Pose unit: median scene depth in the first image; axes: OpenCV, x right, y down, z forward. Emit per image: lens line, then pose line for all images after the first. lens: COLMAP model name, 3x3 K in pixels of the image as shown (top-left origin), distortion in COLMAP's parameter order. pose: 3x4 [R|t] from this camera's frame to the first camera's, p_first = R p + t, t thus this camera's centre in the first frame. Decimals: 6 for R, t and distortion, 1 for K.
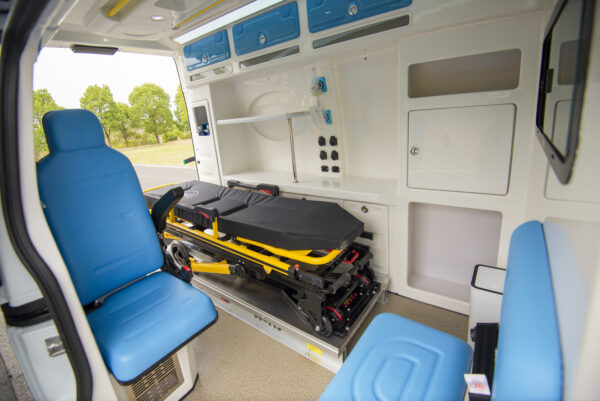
lens RADIAL K [[275.2, 0, 294.7], [0, 275.2, 191.9], [0, 0, 1]] dist [-0.001138, -0.024002]
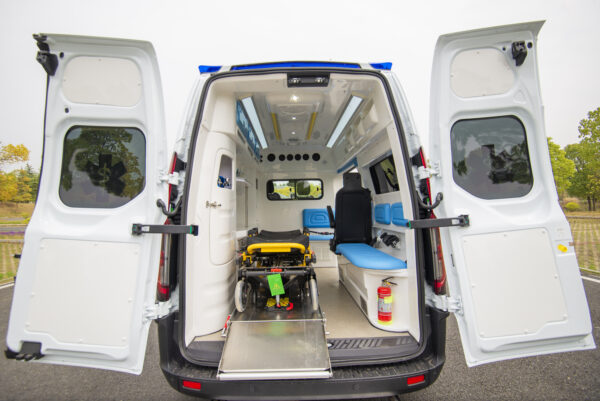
lens RADIAL K [[303.0, 0, 297.5], [0, 303.0, 197.8], [0, 0, 1]] dist [0.000337, -0.000121]
pose [[-0.628613, 0.135023, 0.765908, -1.765017], [0.277530, 0.958920, 0.058731, -0.250840], [-0.726514, 0.249481, -0.640262, 2.157890]]
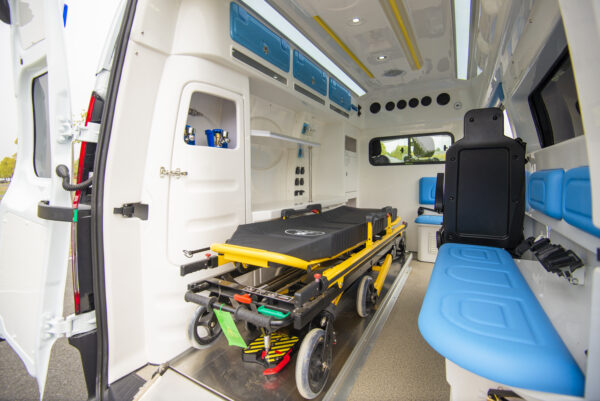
lens RADIAL K [[275.2, 0, 294.7], [0, 275.2, 191.9], [0, 0, 1]] dist [-0.001138, -0.024002]
pose [[-0.119635, 0.043536, 0.991863, -1.316767], [0.281434, 0.959546, -0.008172, -0.097304], [-0.952094, 0.278166, -0.127048, 1.391416]]
